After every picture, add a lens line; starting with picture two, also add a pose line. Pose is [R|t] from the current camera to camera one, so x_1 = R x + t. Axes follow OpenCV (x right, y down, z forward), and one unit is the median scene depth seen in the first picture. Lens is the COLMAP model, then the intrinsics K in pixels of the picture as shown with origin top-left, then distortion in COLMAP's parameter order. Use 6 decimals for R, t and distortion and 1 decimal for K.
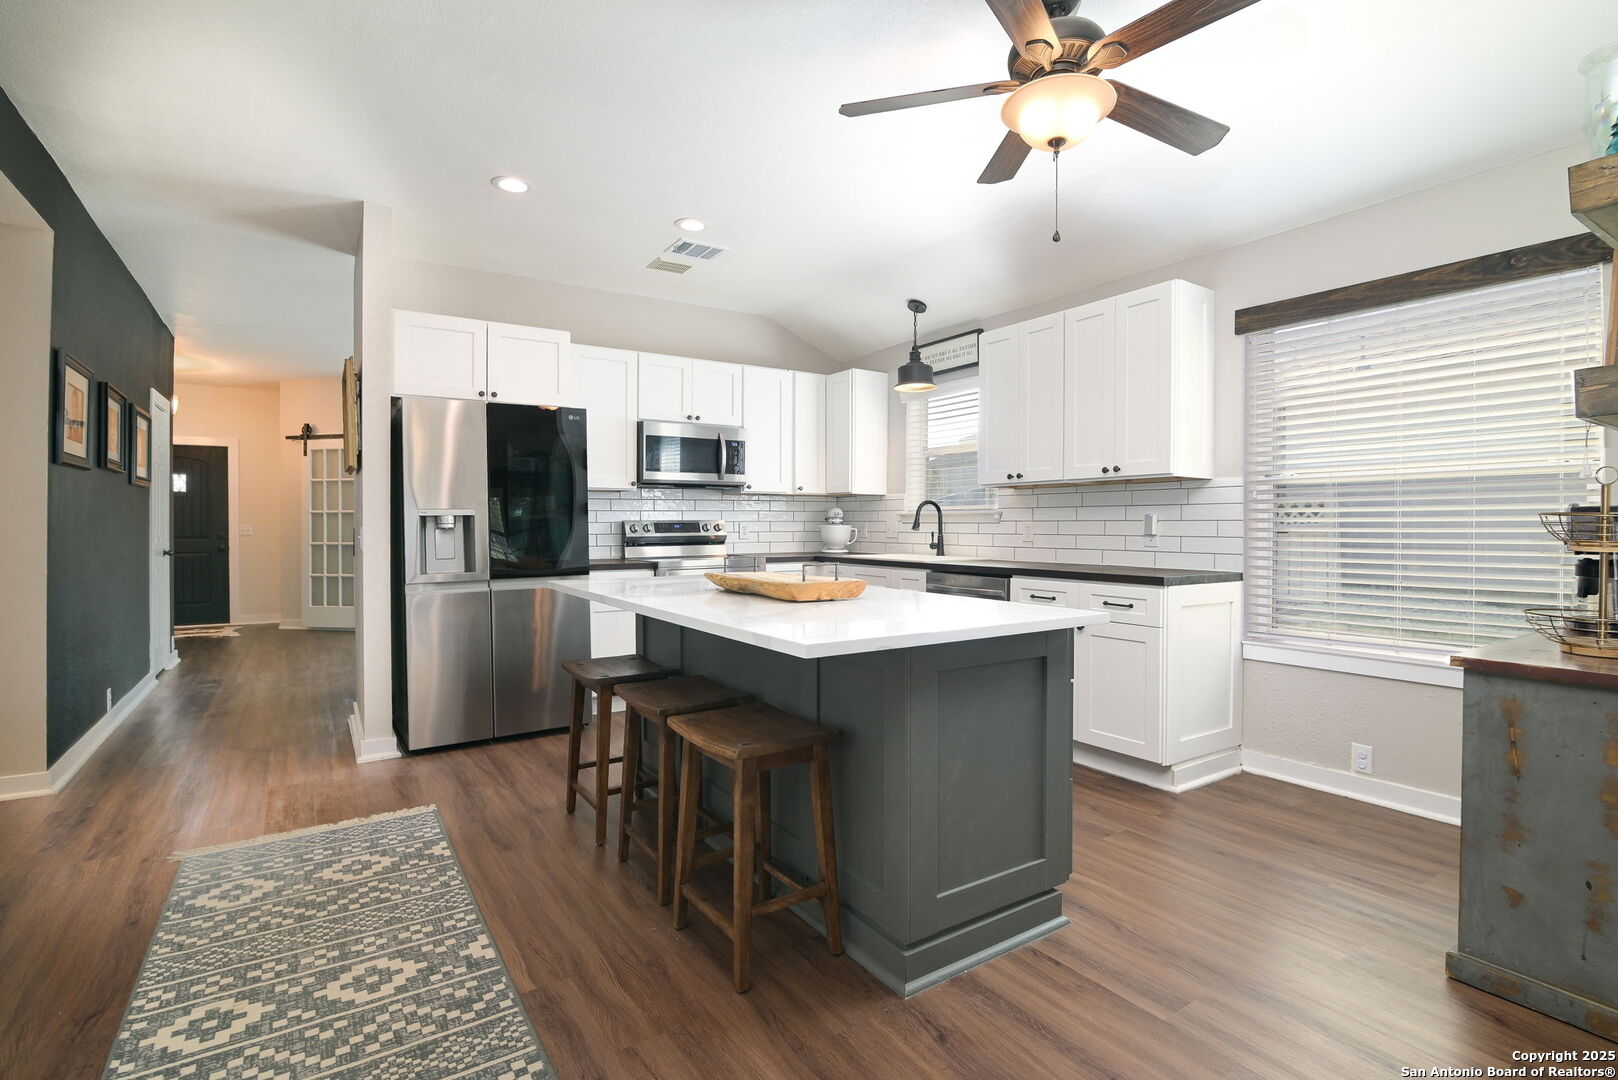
lens RADIAL K [[757.3, 0, 808.2], [0, 757.3, 528.9], [0, 0, 1]] dist [-0.023621, -0.000137]
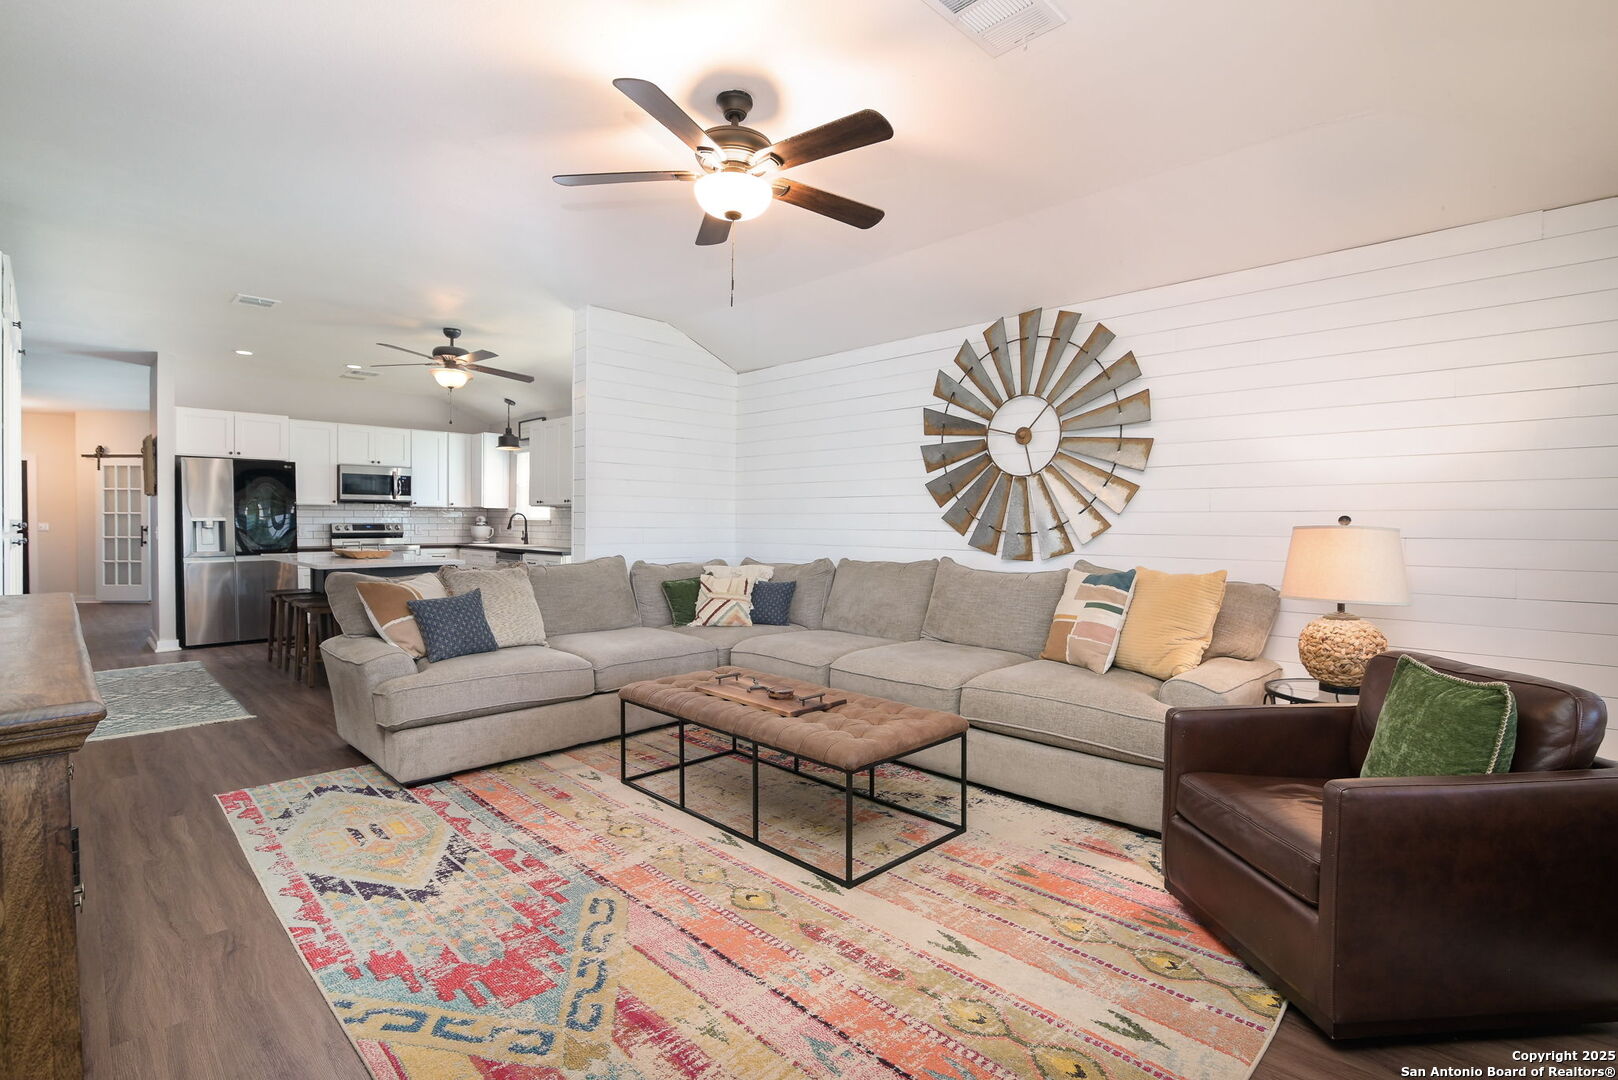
lens RADIAL K [[757.3, 0, 802.2], [0, 757.3, 538.5], [0, 0, 1]] dist [-0.023621, -0.000137]
pose [[0.980351, 0.002908, 0.197238, 0.445272], [-0.005816, 0.999883, 0.014167, -0.006439], [-0.197173, -0.015036, 0.980253, -0.821417]]
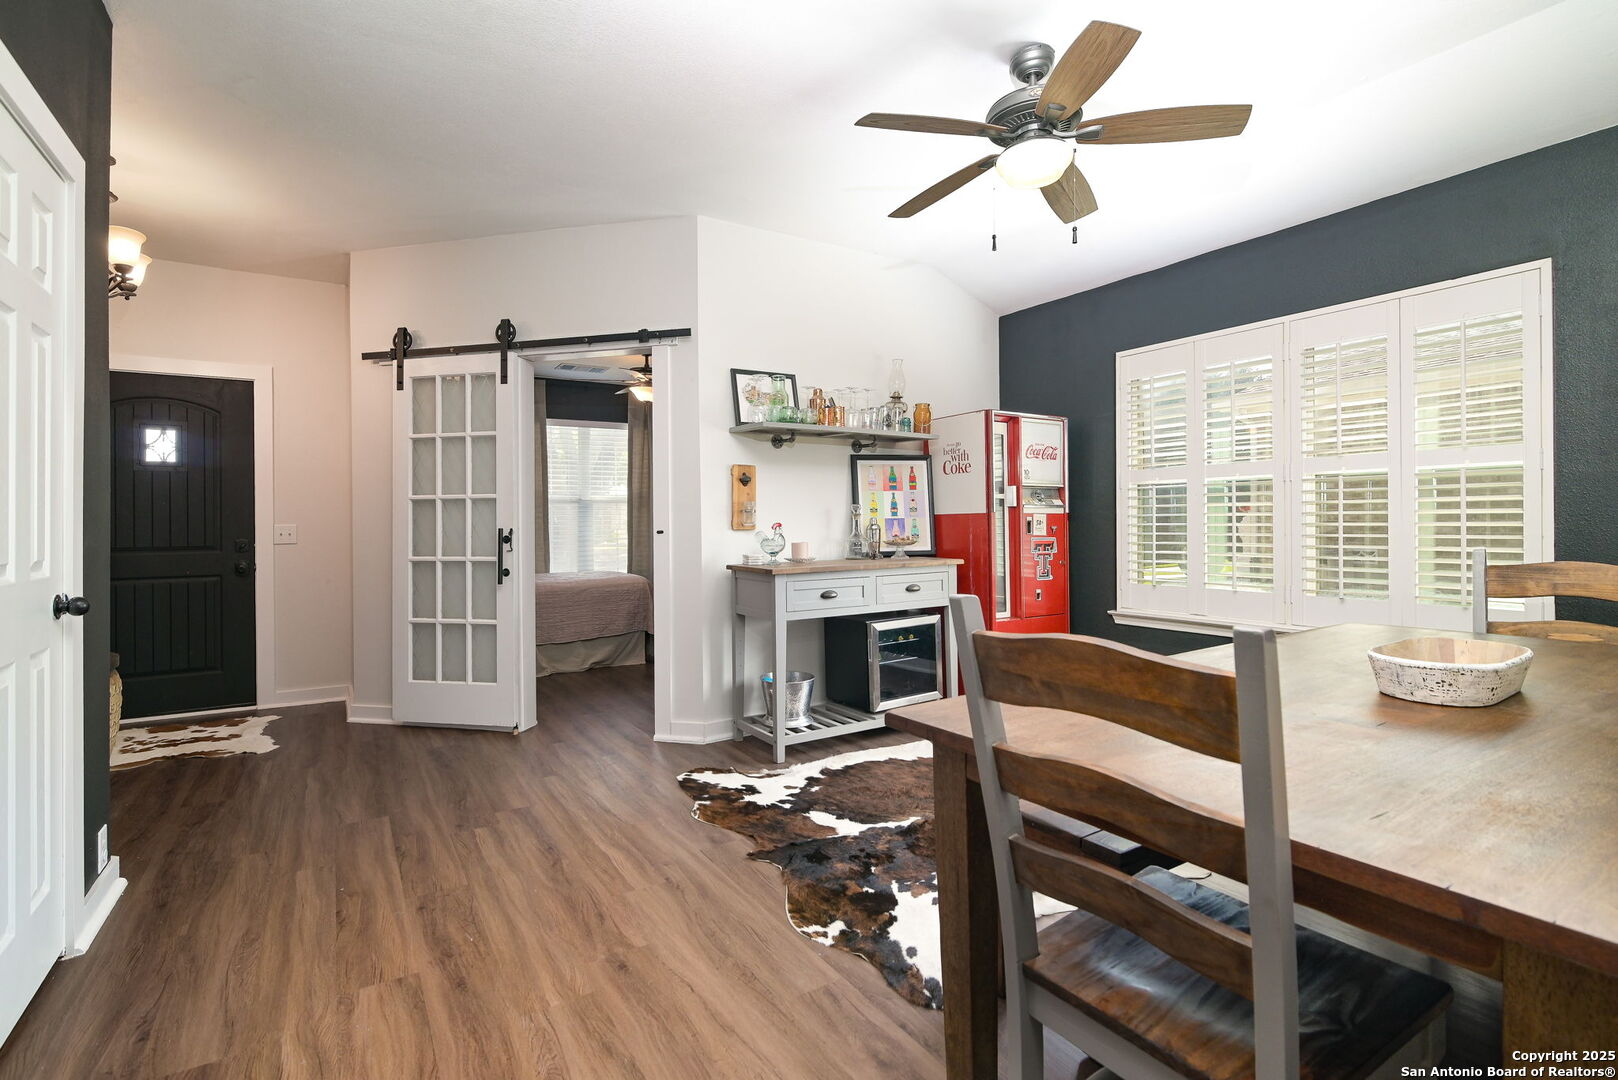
lens RADIAL K [[757.3, 0, 806.7], [0, 757.3, 530.6], [0, 0, 1]] dist [-0.023621, -0.000137]
pose [[0.999639, -0.003327, -0.026649, -0.605685], [0.003279, 0.999993, -0.001827, 0.002436], [0.026655, 0.001739, 0.999643, 0.785308]]
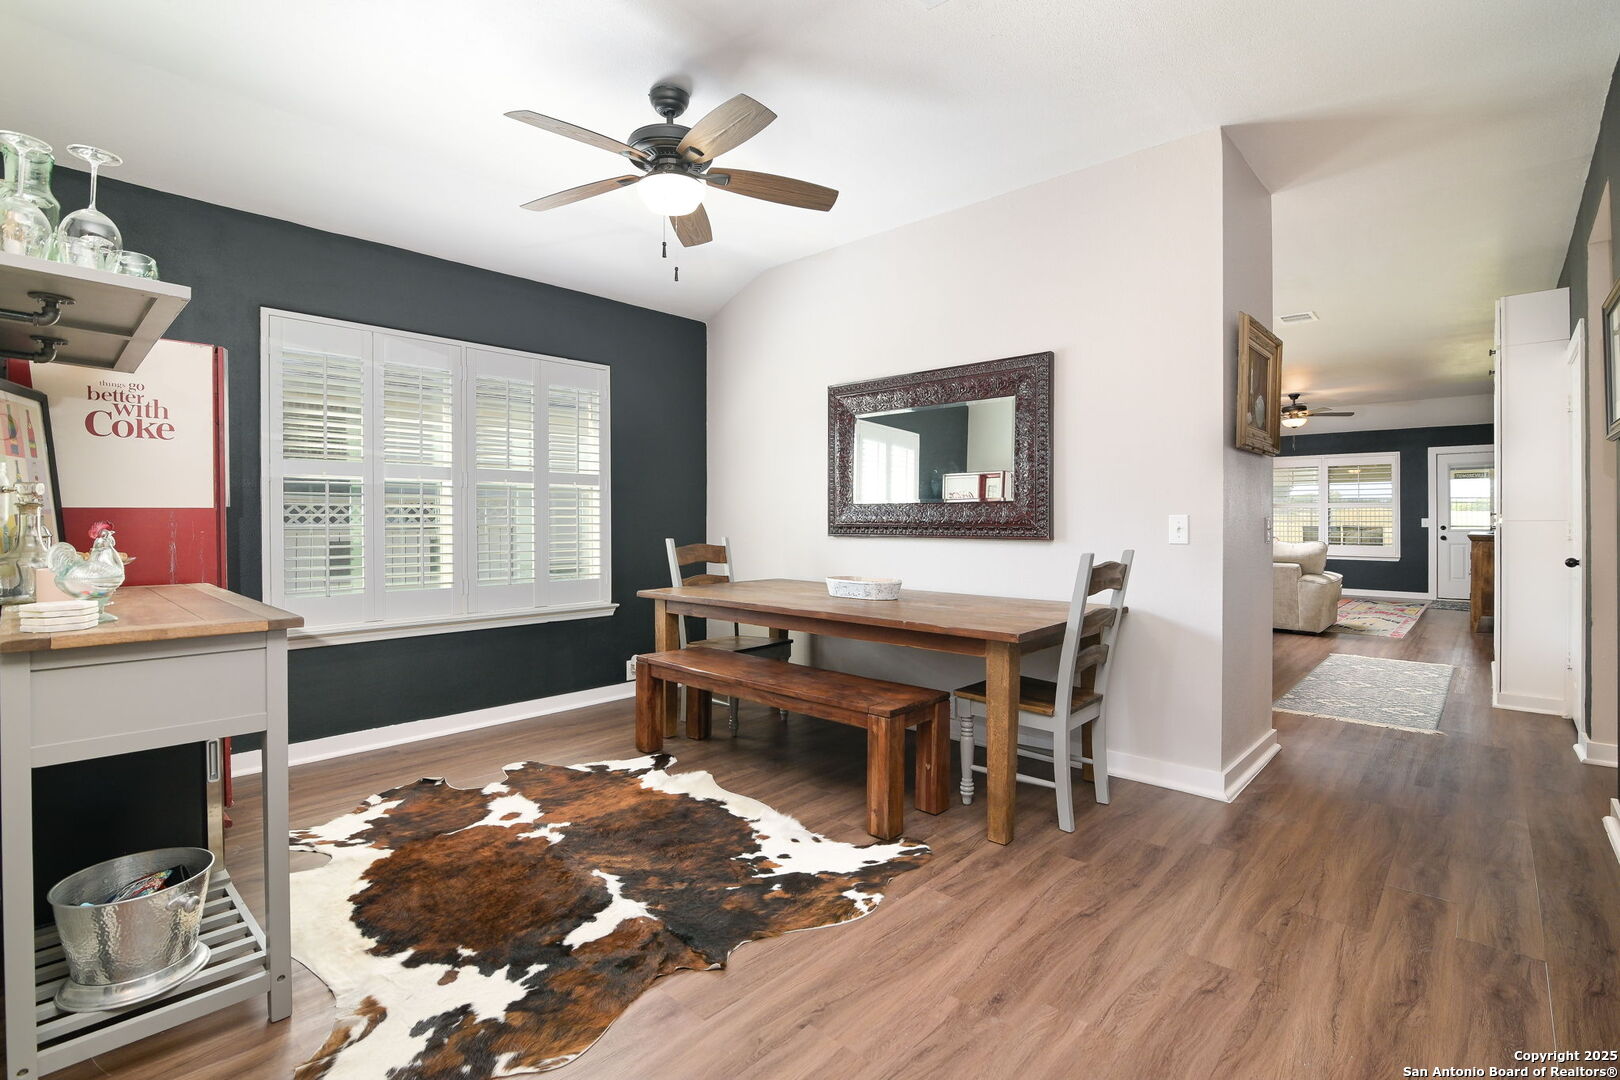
lens RADIAL K [[758.3, 0, 801.5], [0, 758.3, 530.5], [0, 0, 1]] dist [-0.023621, -0.000137]
pose [[-0.241485, -0.008165, 0.970370, -1.459849], [0.011516, 0.999870, 0.011279, -0.008290], [-0.970336, 0.013899, -0.241360, 1.896833]]
